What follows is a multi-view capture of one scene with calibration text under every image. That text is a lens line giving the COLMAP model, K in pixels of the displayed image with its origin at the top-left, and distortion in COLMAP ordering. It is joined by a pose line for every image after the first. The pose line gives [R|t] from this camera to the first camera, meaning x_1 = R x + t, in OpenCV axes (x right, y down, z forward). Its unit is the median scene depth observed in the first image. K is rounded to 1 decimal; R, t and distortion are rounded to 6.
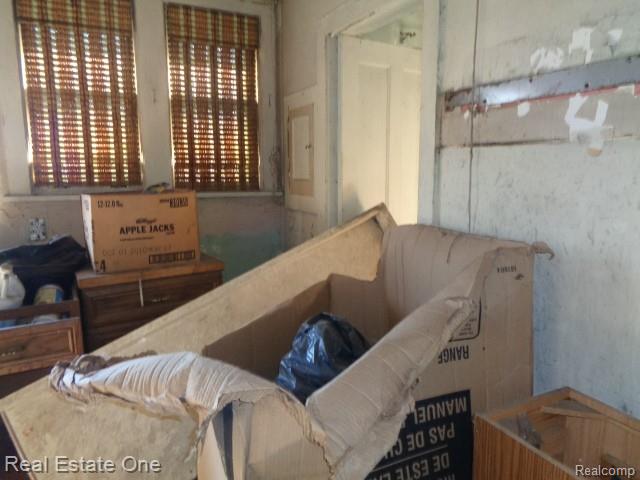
lens RADIAL K [[481.4, 0, 322.5], [0, 481.4, 237.8], [0, 0, 1]] dist [0.005176, 0.007383]
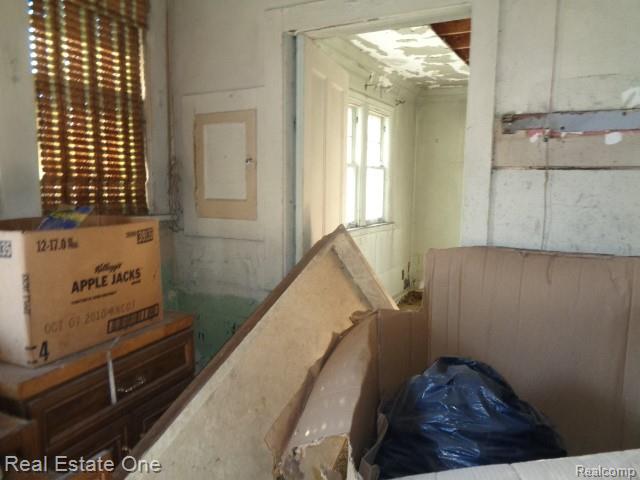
lens RADIAL K [[481.4, 0, 323.5], [0, 481.4, 240.1], [0, 0, 1]] dist [0.005176, 0.007383]
pose [[0.809224, -0.055704, 0.584853, -0.503292], [0.072077, 0.997388, -0.004732, -0.047232], [-0.583062, 0.045984, 0.811126, 0.312645]]
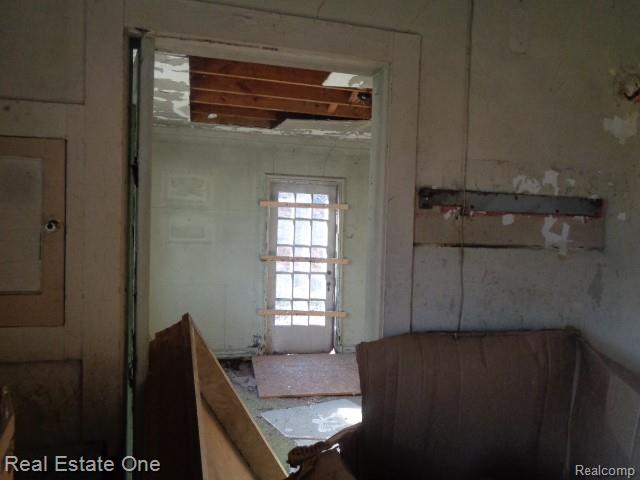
lens RADIAL K [[481.4, 0, 317.9], [0, 481.4, 238.5], [0, 0, 1]] dist [0.005176, 0.007383]
pose [[0.187801, -0.017801, 0.982046, -0.544539], [0.115974, 0.993243, -0.004175, -0.170887], [-0.975336, 0.114676, 0.188597, 0.786224]]
